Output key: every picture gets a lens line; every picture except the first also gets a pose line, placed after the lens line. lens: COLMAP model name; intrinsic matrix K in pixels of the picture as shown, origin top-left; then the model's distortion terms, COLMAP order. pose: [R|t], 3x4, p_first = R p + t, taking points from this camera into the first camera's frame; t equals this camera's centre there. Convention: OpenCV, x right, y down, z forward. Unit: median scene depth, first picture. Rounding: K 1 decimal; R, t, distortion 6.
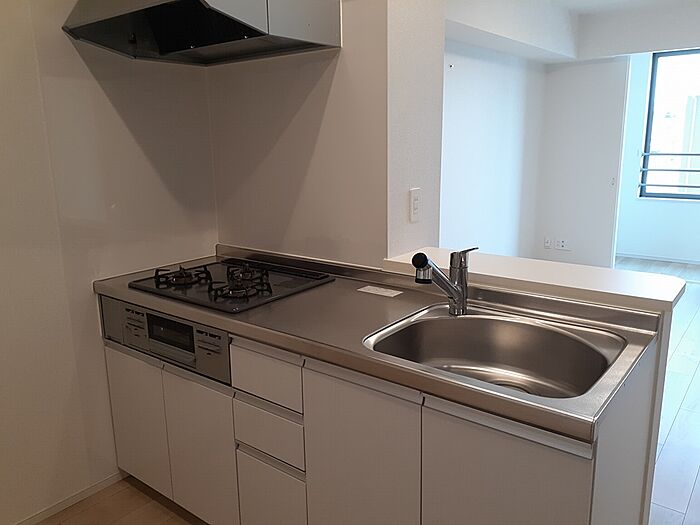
lens RADIAL K [[563.7, 0, 350.0], [0, 563.7, 262.5], [0, 0, 1]] dist [0.002925, -0.001783]
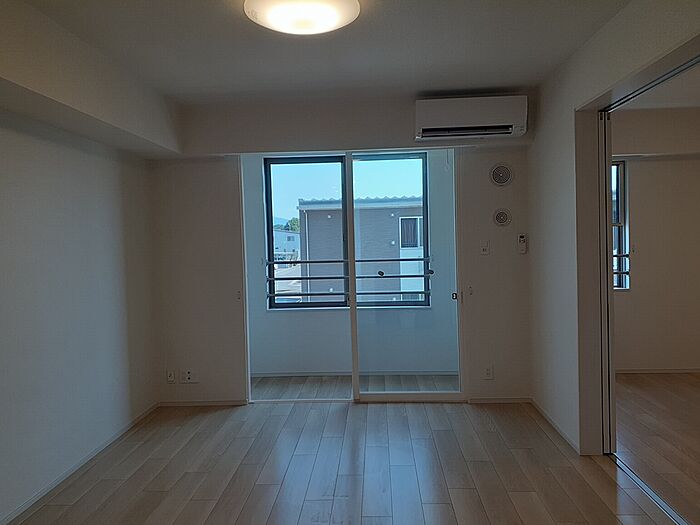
lens RADIAL K [[563.7, 0, 350.0], [0, 563.7, 262.5], [0, 0, 1]] dist [0.002925, -0.001783]
pose [[0.818789, -0.022799, 0.573642, 0.106647], [0.131368, 0.980140, -0.148553, -0.041246], [-0.558863, 0.196992, 0.805522, 0.189542]]
